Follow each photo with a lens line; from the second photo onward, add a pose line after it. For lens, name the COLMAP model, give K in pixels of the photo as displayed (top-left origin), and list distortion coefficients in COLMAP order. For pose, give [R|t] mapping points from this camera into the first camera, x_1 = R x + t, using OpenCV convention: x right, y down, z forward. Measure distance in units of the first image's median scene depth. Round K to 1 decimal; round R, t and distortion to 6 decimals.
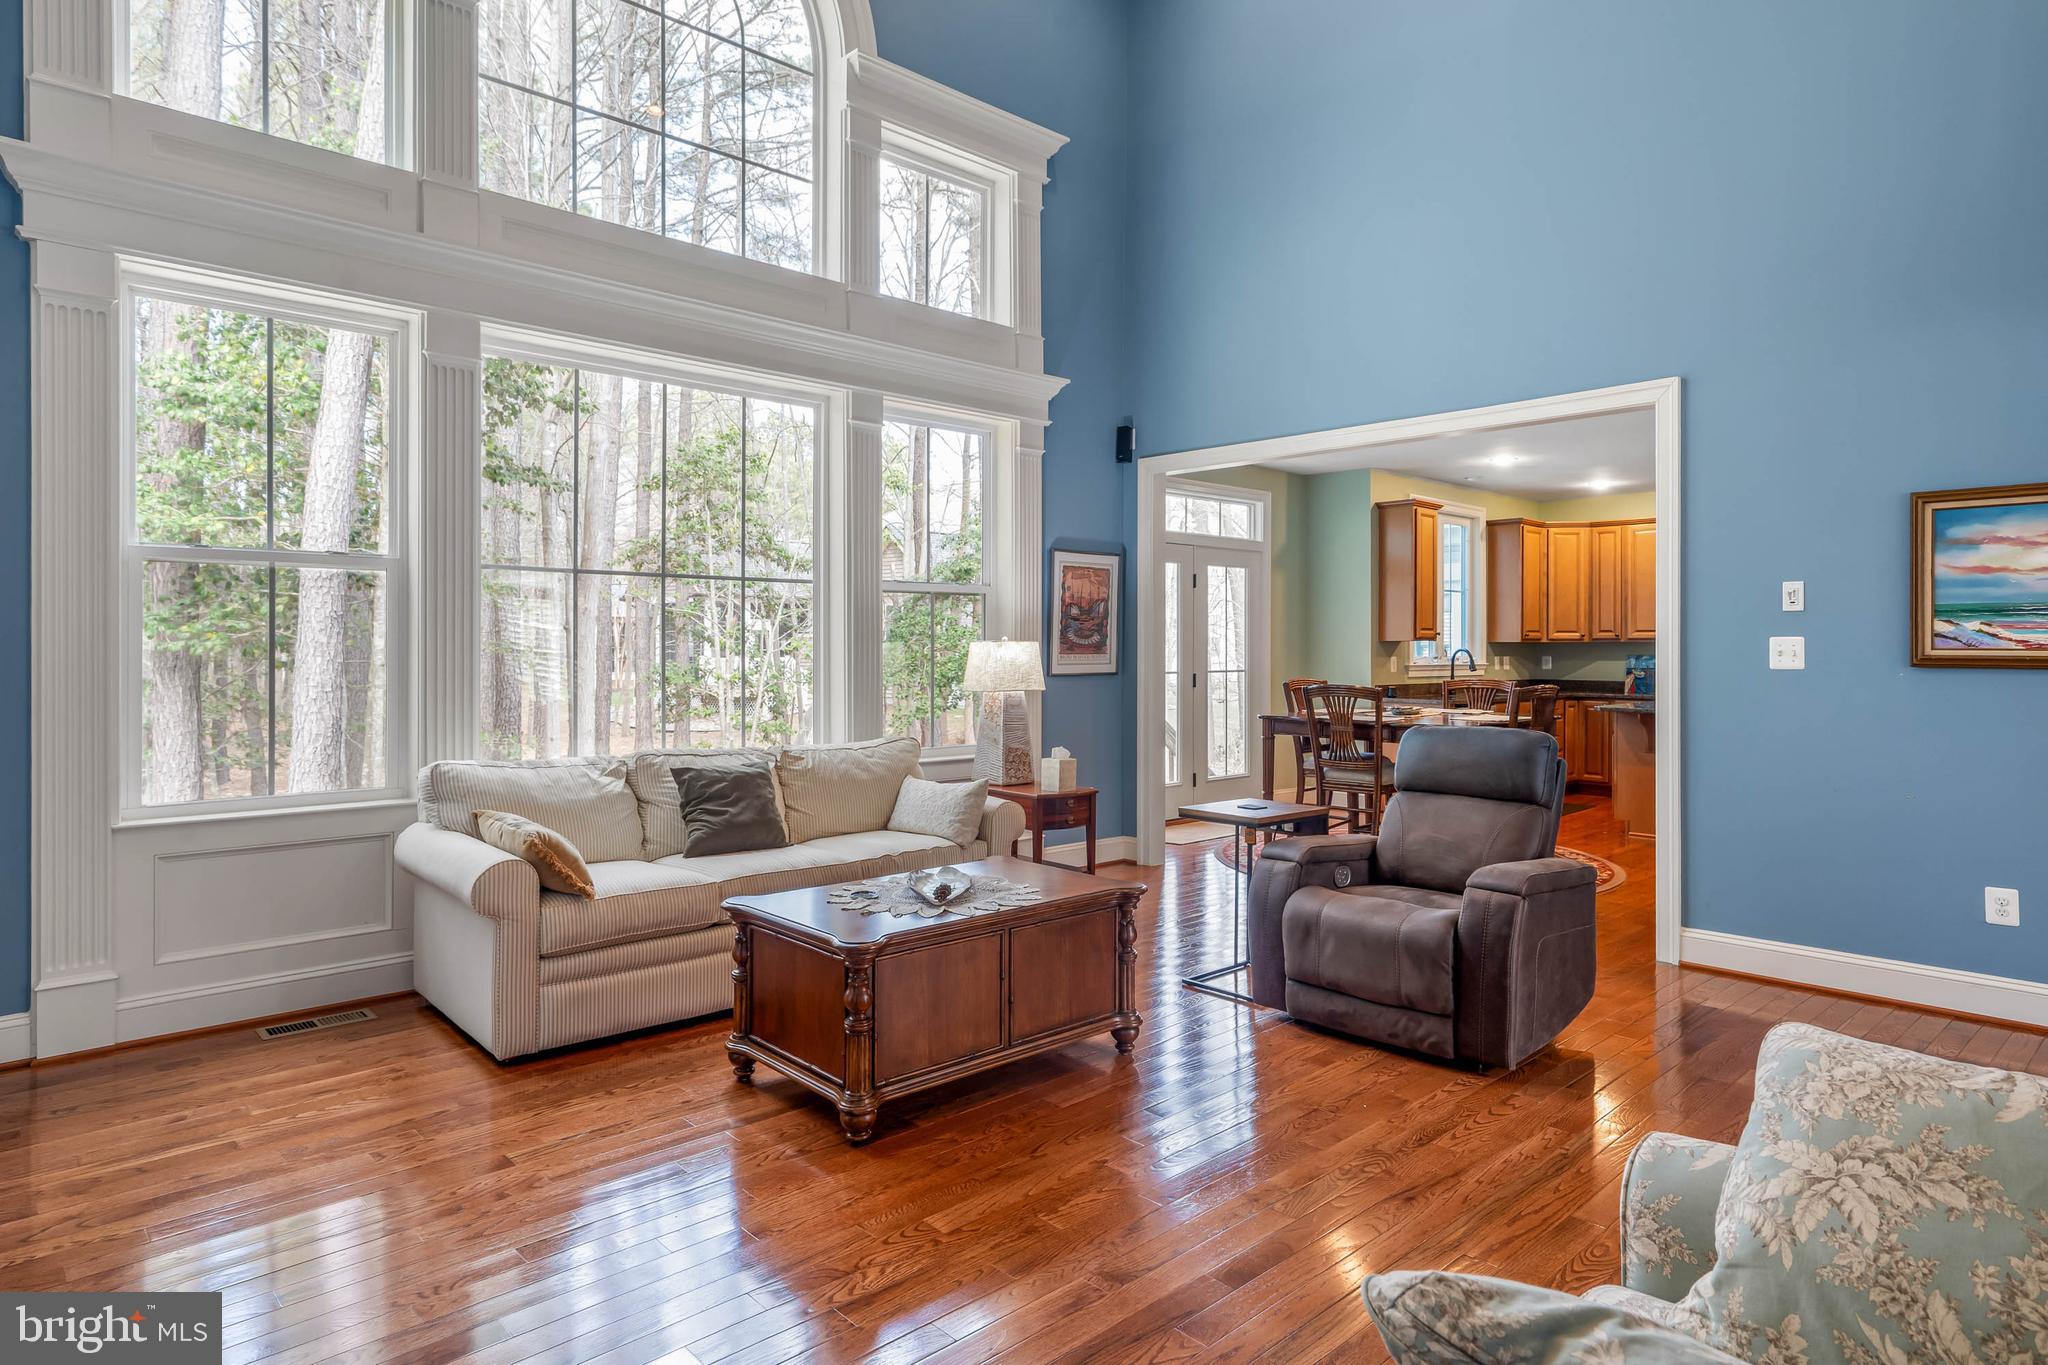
lens RADIAL K [[1162.3, 0, 1031.8], [0, 1162.3, 644.1], [0, 0, 1]] dist [0.003910, 0.001026]
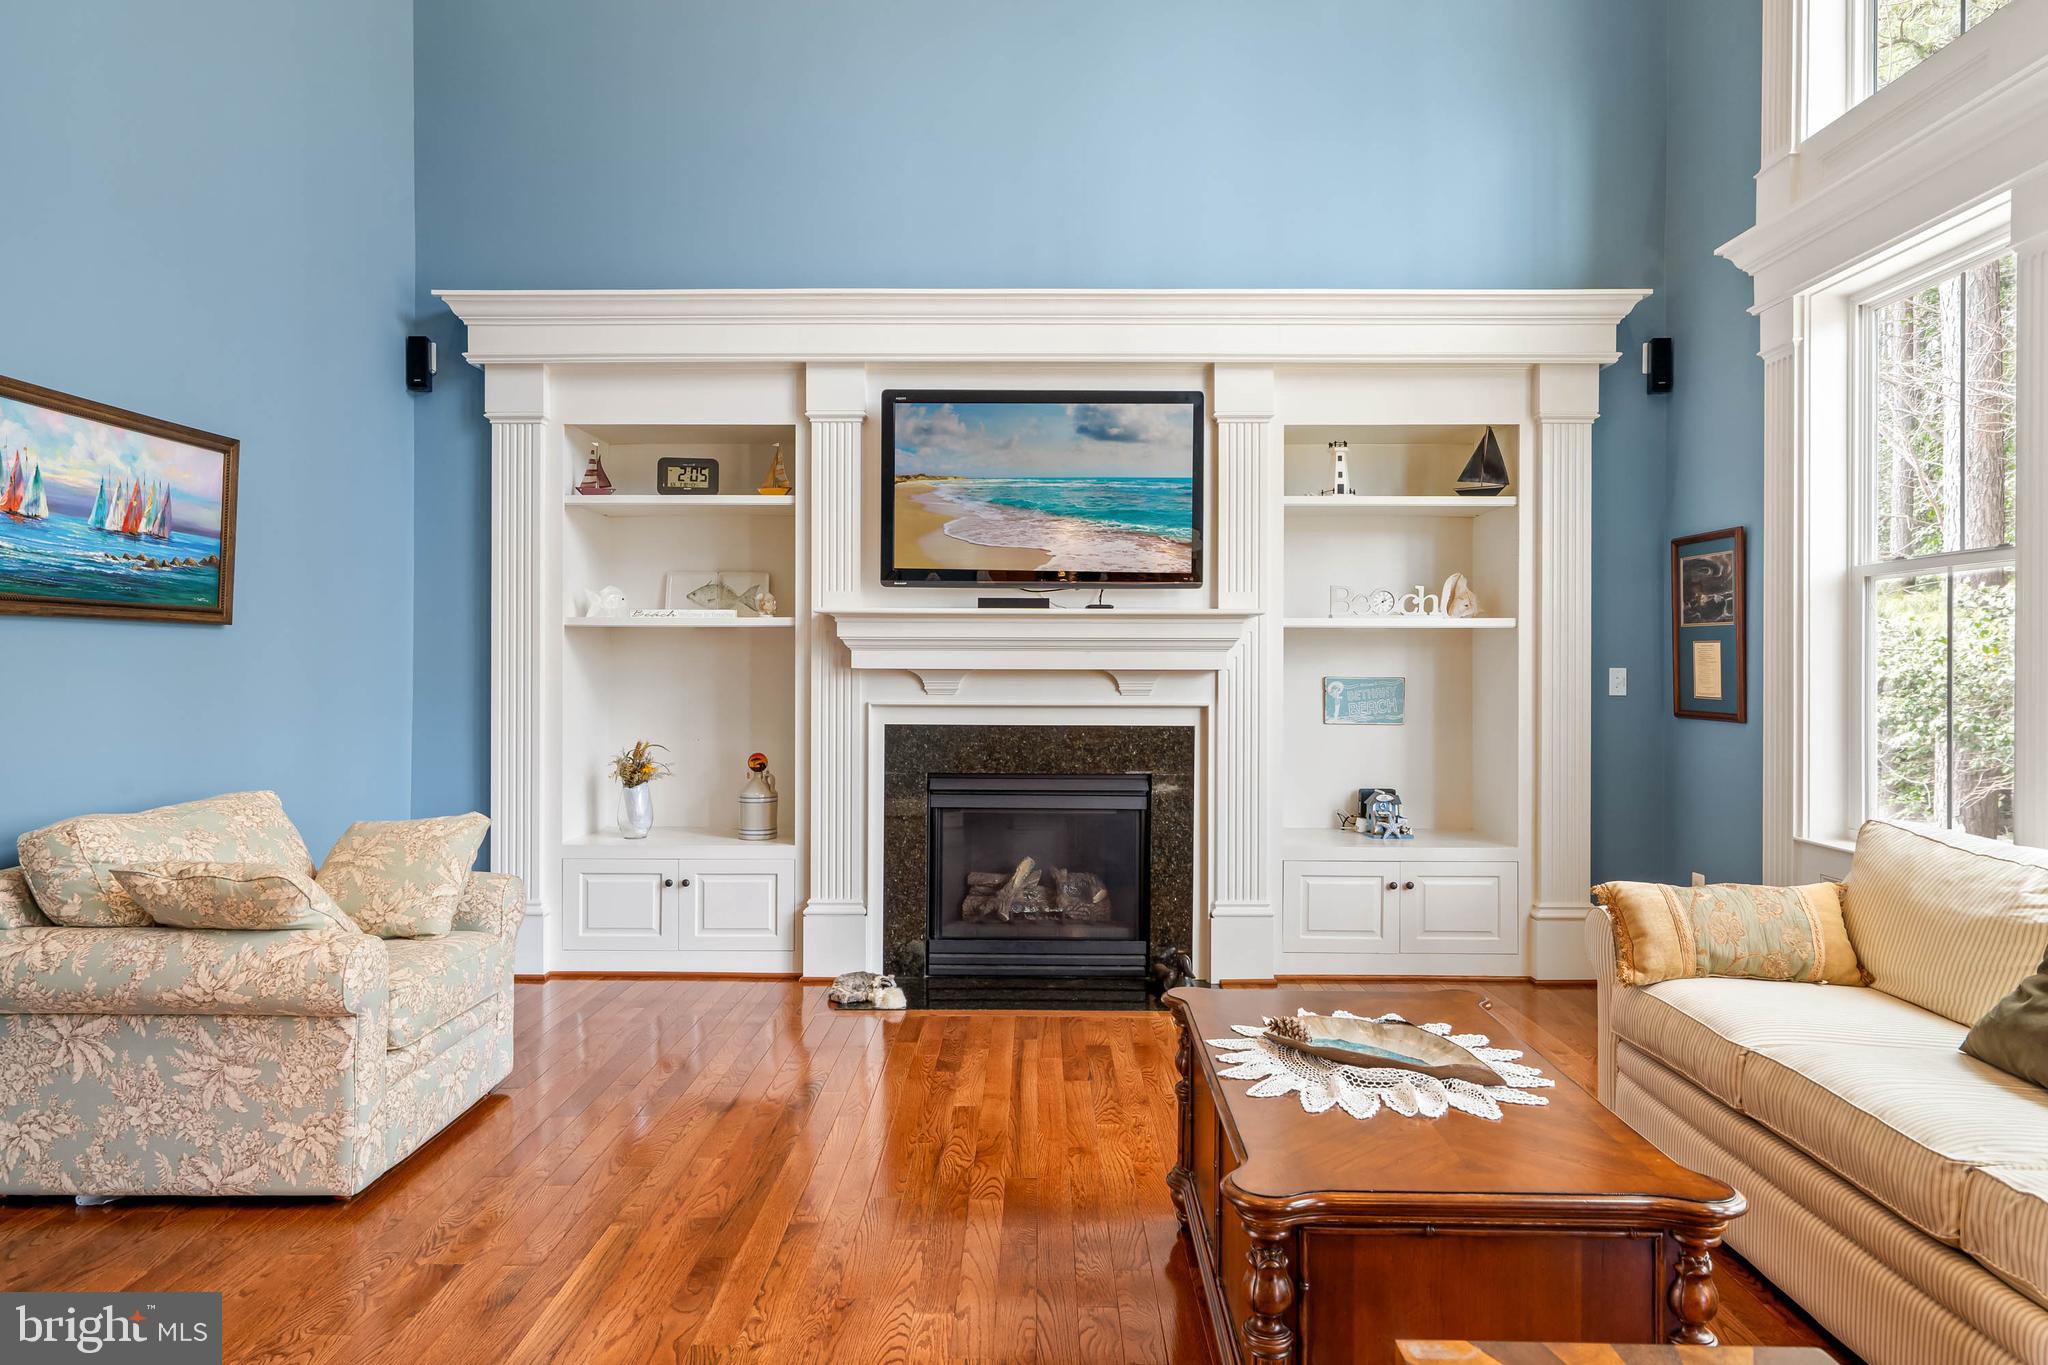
lens RADIAL K [[1215.9, 0, 1029.1], [0, 1215.9, 669.3], [0, 0, 1]] dist [0.001843, 0.002824]
pose [[-0.689100, -0.001548, -0.724665, 0.369453], [-0.001269, 0.999999, -0.000930, 0.004525], [0.724666, 0.000279, -0.689101, 0.945577]]
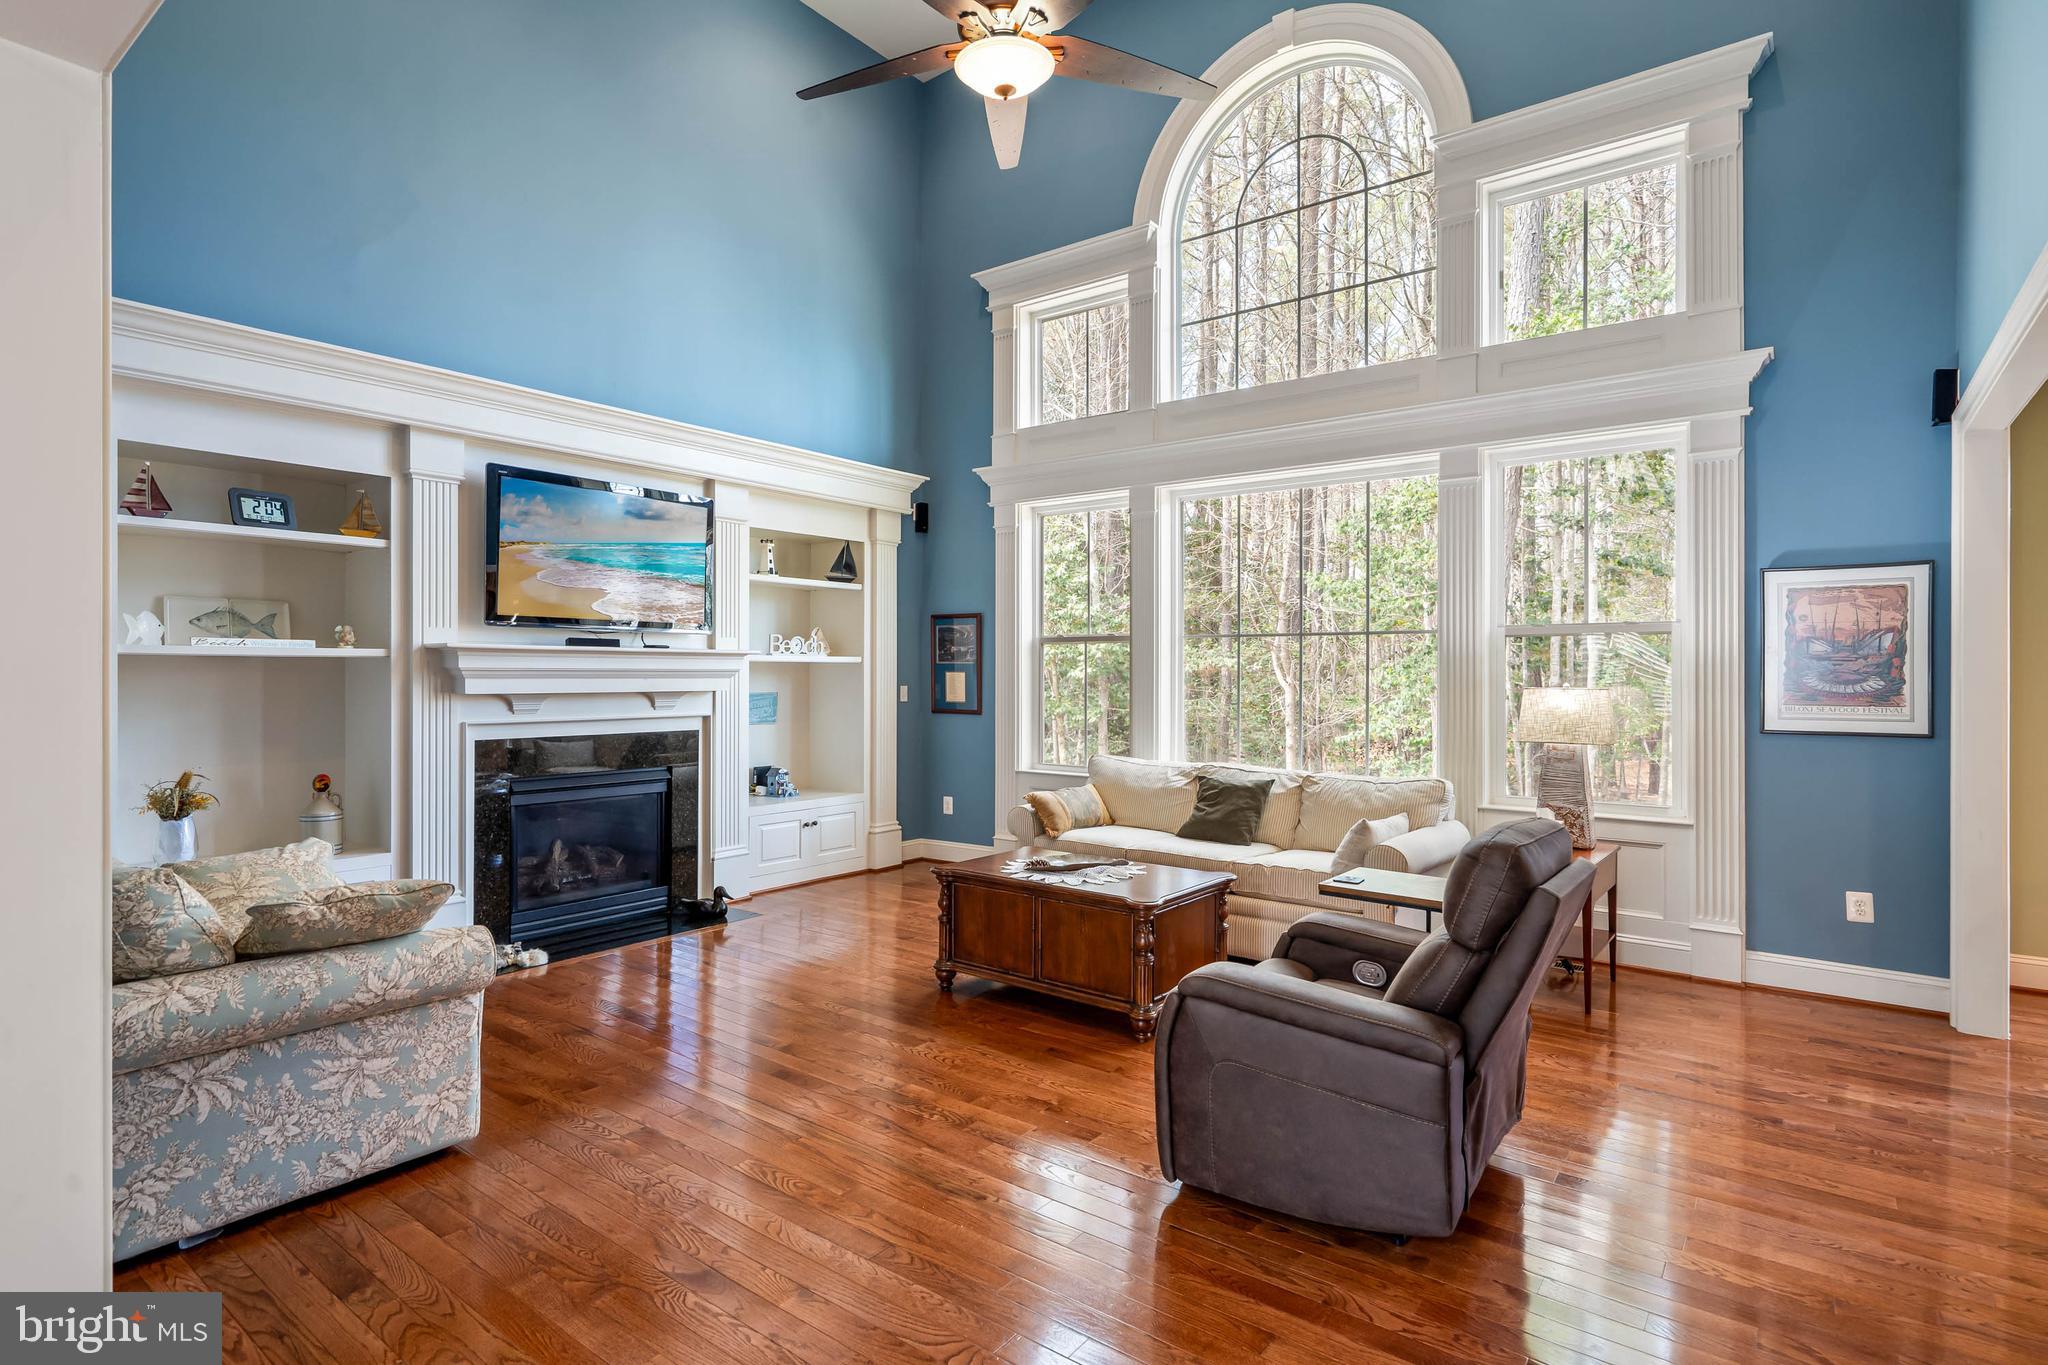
lens RADIAL K [[1032.5, 0, 1030.5], [0, 1032.5, 670.7], [0, 0, 1]] dist [0.001456, 0.000482]
pose [[0.167491, -0.002613, -0.985870, 0.821275], [0.000610, 0.999997, -0.002547, -0.016521], [0.985873, -0.000175, 0.167492, 0.532804]]
